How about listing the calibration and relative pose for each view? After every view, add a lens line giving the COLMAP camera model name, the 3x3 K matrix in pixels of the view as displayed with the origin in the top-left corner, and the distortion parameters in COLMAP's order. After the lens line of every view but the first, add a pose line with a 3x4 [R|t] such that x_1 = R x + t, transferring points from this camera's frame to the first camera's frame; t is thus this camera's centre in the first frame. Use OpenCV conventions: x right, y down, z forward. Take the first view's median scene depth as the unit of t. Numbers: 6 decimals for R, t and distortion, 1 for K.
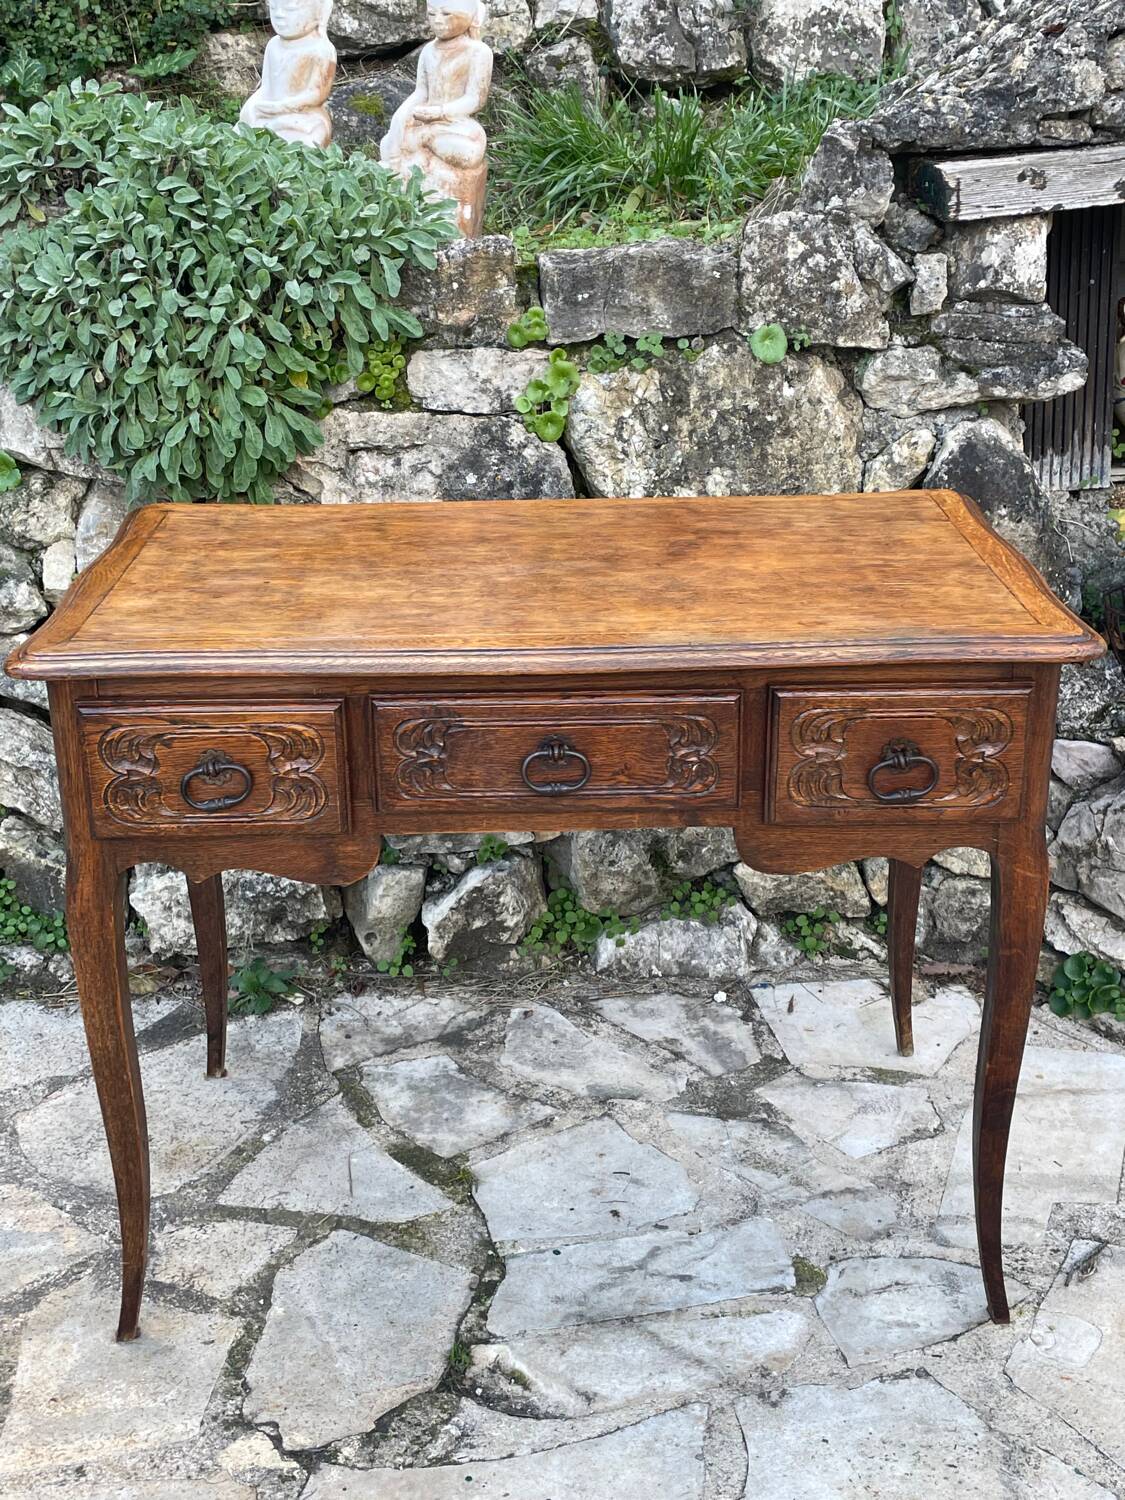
lens RADIAL K [[1792.1, 0, 564.3], [0, 1792.1, 738.5], [0, 0, 1]] dist [0.120643, -0.259404]
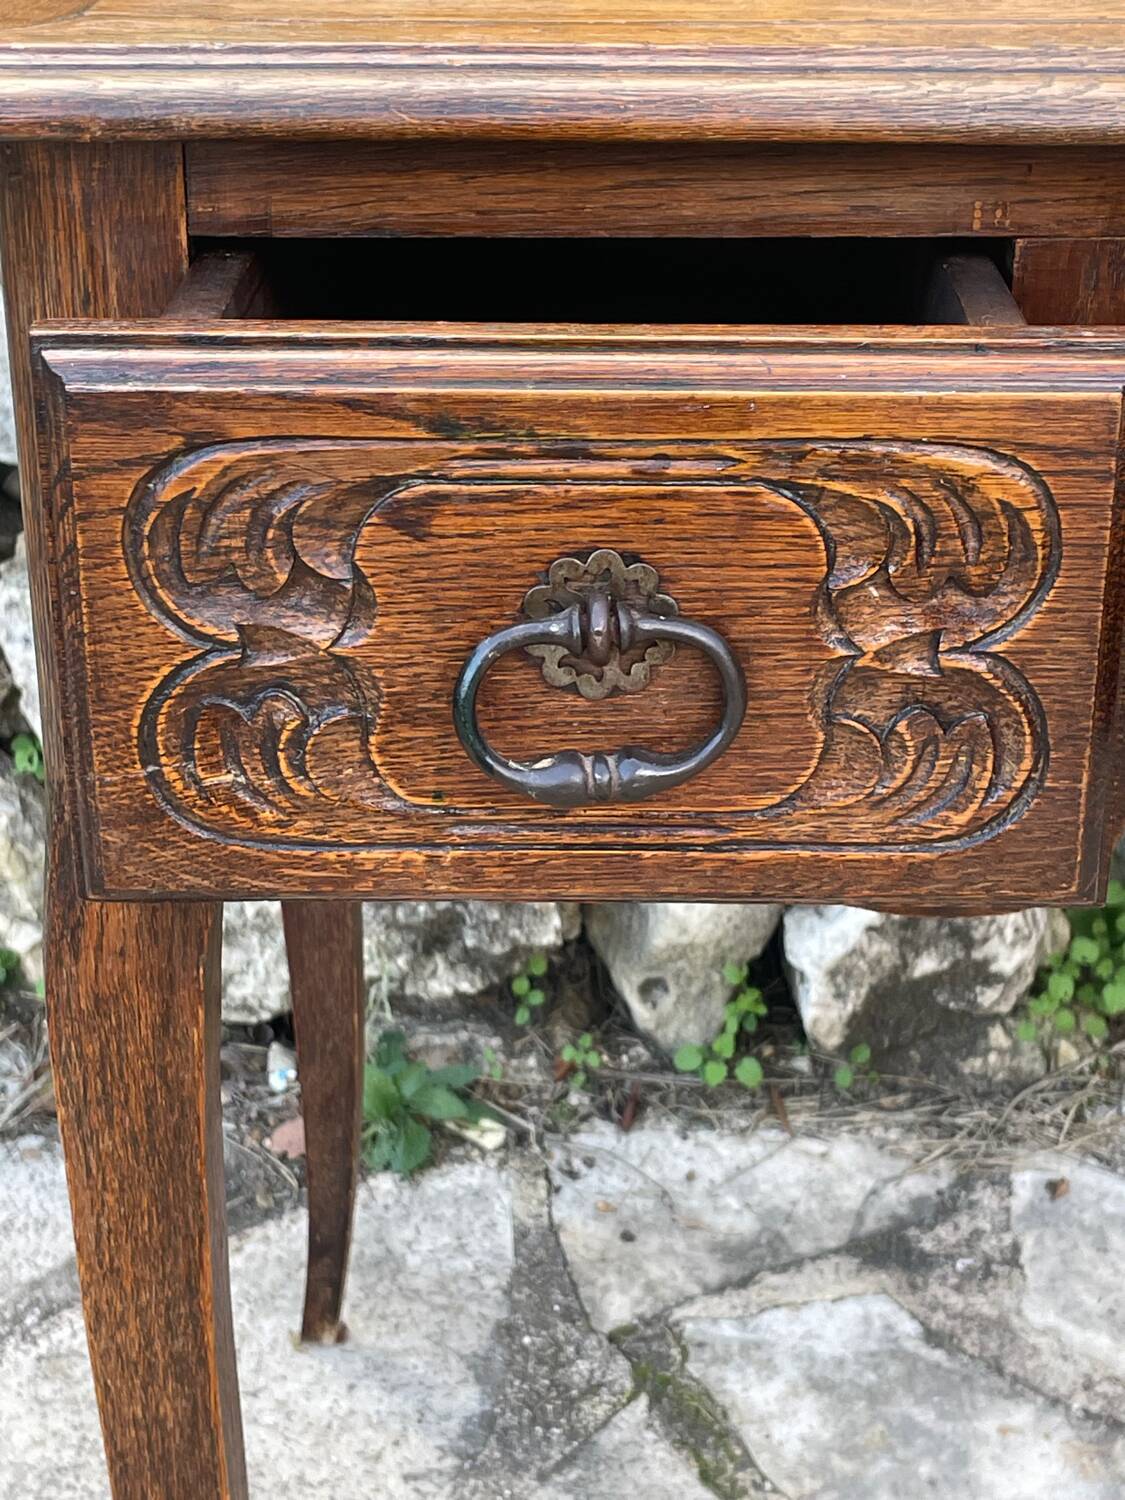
lens RADIAL K [[2710.9, 0, 581.4], [0, 2710.9, 748.9], [0, 0, 1]] dist [0.140522, -0.136255]
pose [[0.999859, 0.016307, -0.004040, -0.126319], [-0.016079, 0.998564, 0.051095, 0.022798], [0.004867, -0.051023, 0.998686, 0.377008]]
